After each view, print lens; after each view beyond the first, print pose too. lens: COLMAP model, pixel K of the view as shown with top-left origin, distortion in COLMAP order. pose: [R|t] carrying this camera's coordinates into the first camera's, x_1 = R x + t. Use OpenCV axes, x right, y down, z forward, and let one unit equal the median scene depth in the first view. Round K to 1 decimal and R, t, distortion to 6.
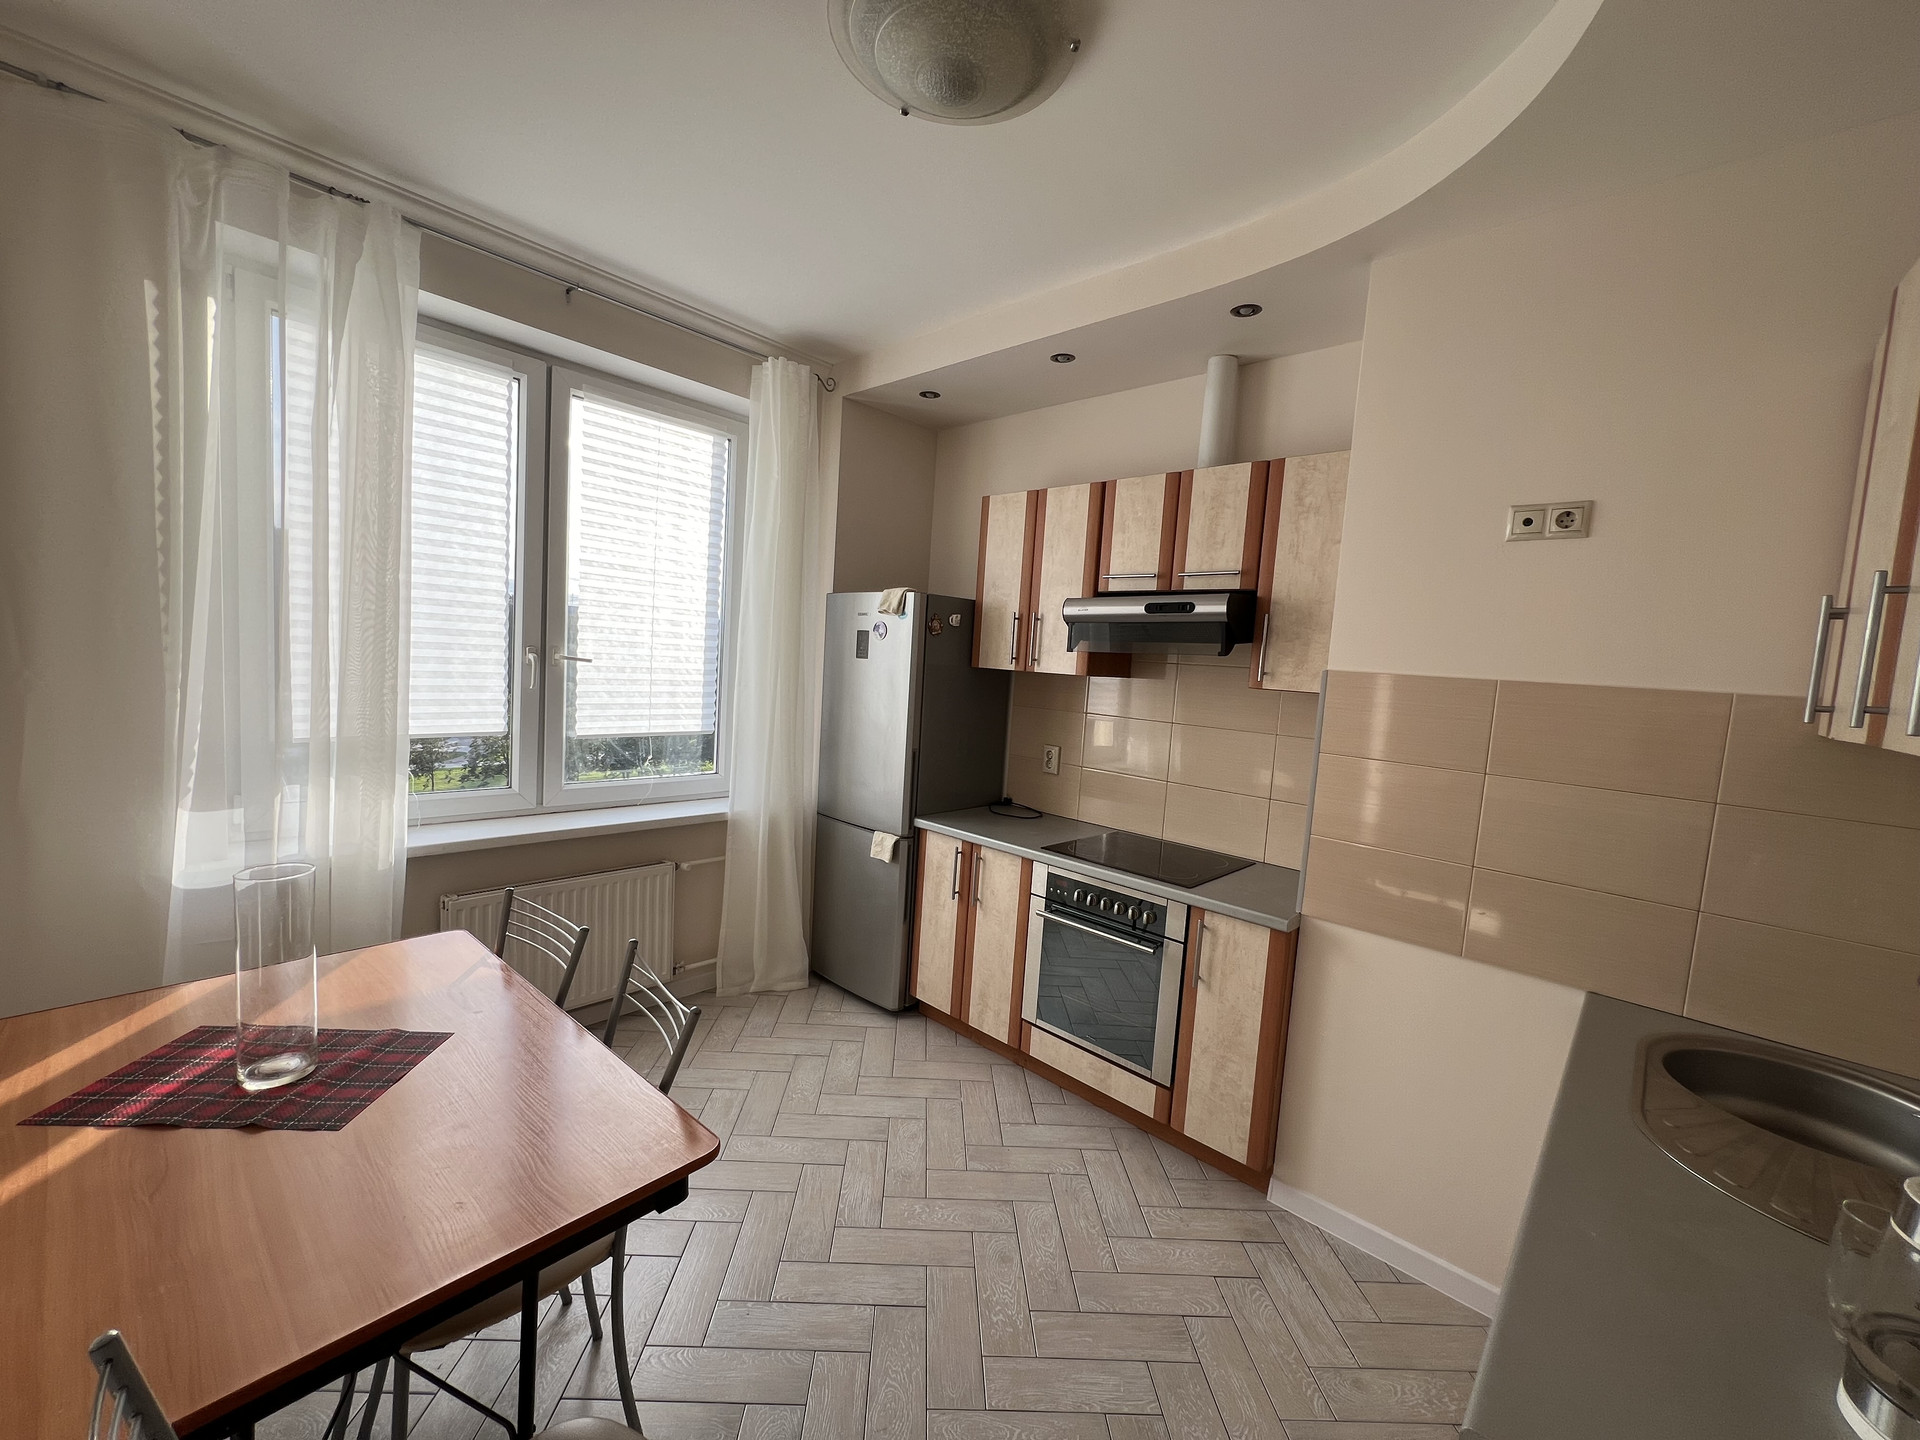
lens RADIAL K [[763.7, 0, 957.1], [0, 763.7, 718.1], [0, 0, 1]] dist [-0.000709, 0.000307]
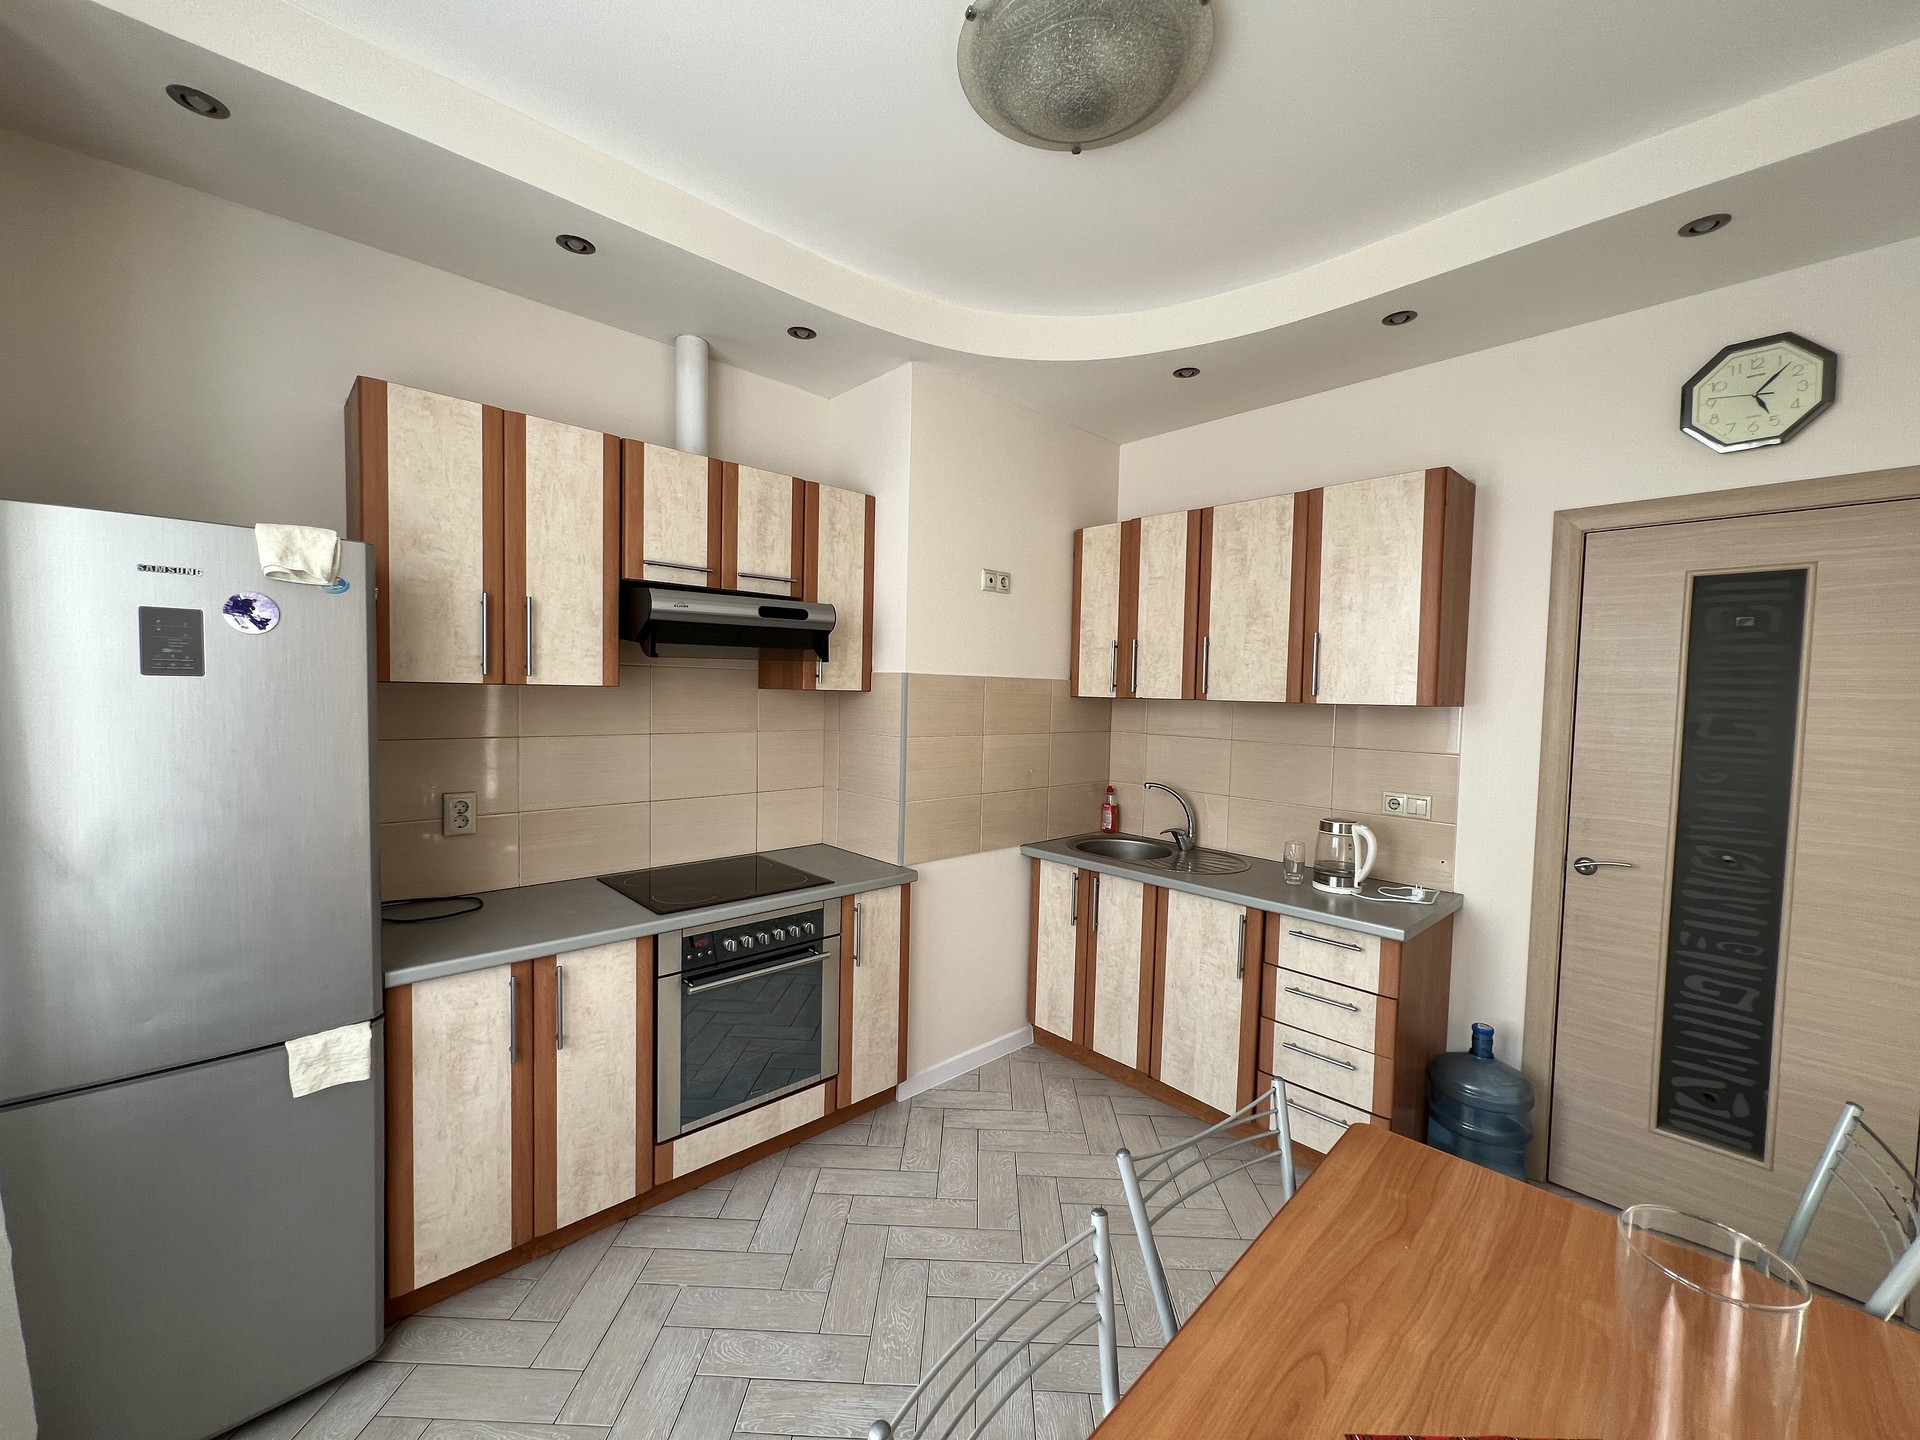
lens RADIAL K [[763.7, 0, 954.3], [0, 763.7, 719.1], [0, 0, 1]] dist [-0.000709, 0.000307]
pose [[0.073892, -0.103233, 0.991909, -0.645081], [0.060011, 0.993286, 0.098906, -0.087810], [-0.995459, 0.052217, 0.079591, 0.671273]]
